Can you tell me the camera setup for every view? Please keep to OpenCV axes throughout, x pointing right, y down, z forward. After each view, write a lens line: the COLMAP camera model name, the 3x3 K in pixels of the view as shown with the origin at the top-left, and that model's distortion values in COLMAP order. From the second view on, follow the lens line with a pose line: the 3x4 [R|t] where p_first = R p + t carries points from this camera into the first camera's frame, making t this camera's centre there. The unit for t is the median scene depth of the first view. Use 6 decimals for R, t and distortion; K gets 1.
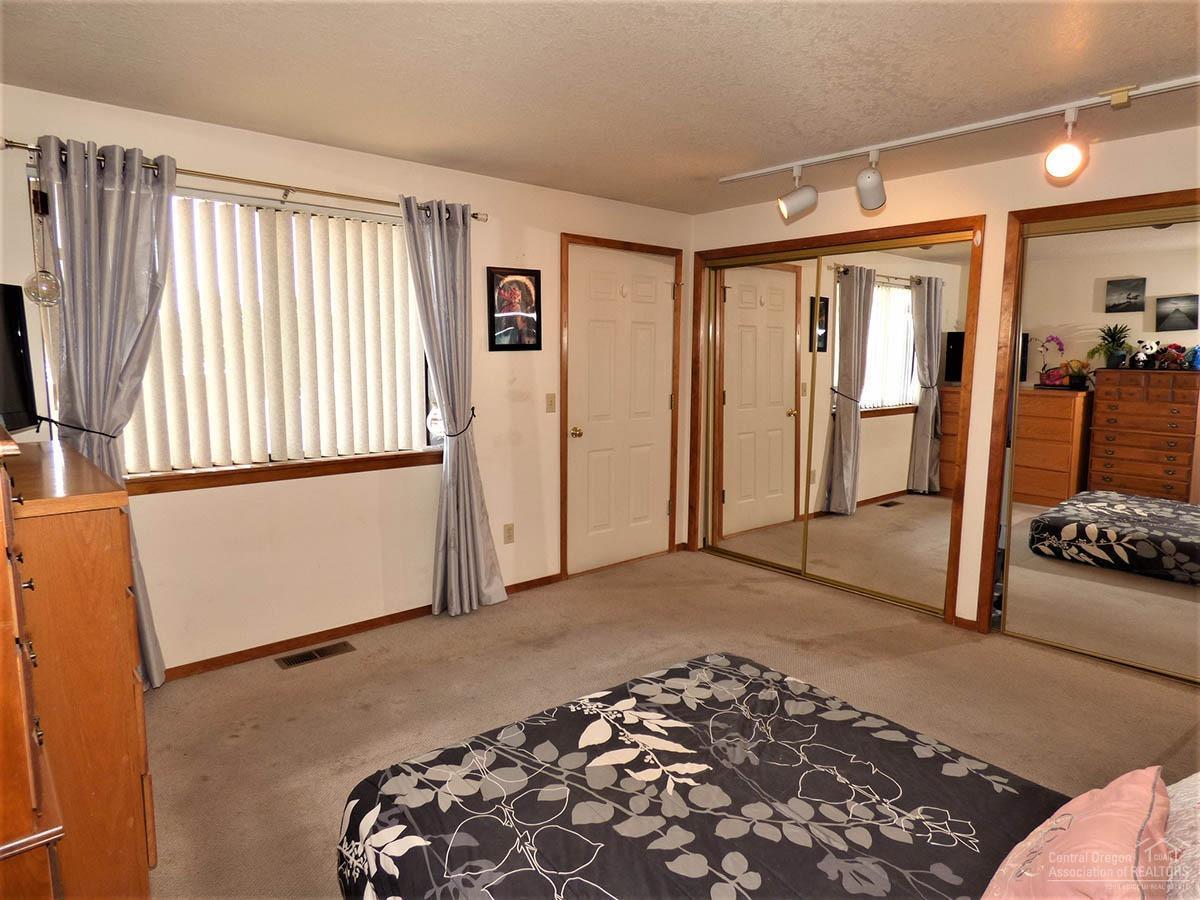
lens RADIAL K [[722.5, 0, 604.6], [0, 722.5, 444.0], [0, 0, 1]] dist [-0.009878, 0.000688]
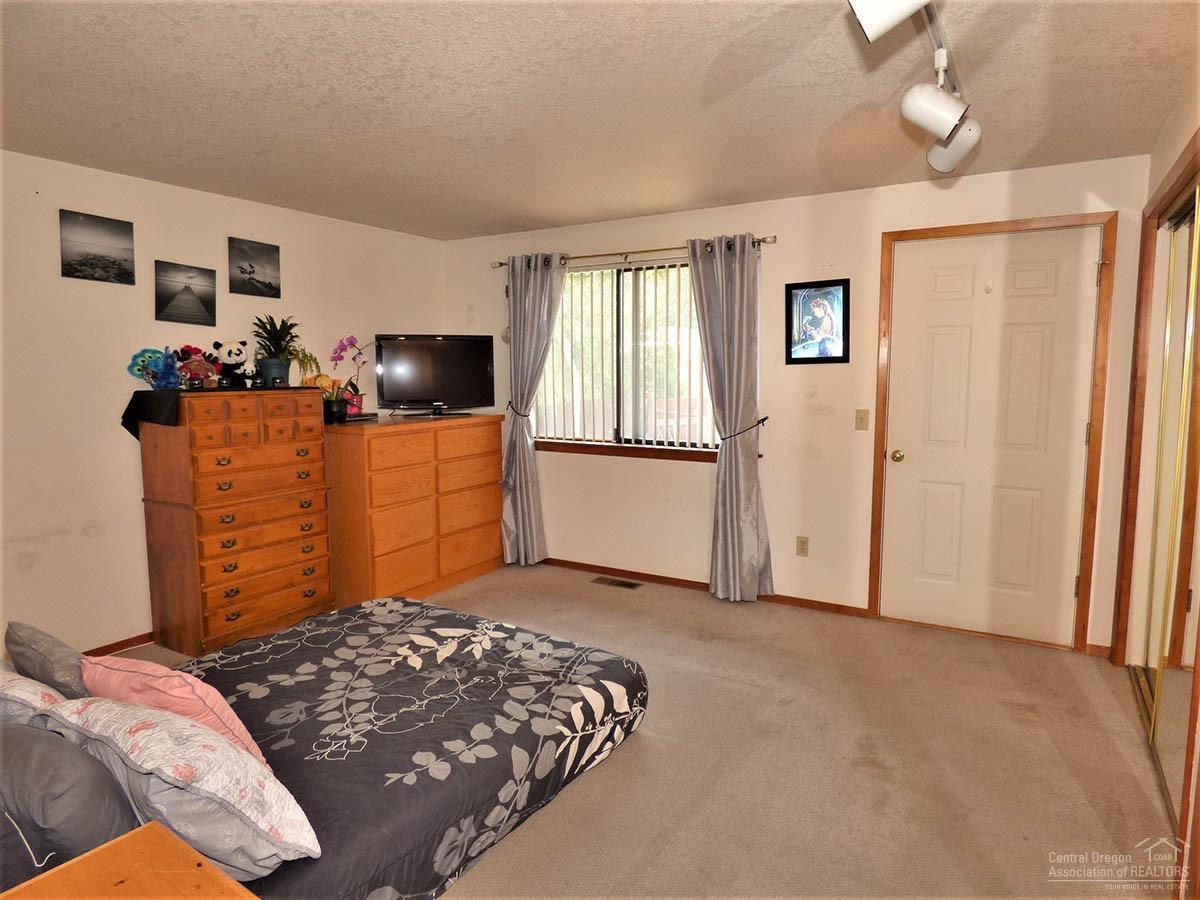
lens RADIAL K [[722.5, 0, 604.6], [0, 722.5, 444.0], [0, 0, 1]] dist [-0.009878, 0.000688]
pose [[0.298175, 0.091635, -0.950102, 1.254484], [-0.113430, 0.991730, 0.060052, -0.078657], [0.947747, 0.089864, 0.306103, 0.729305]]
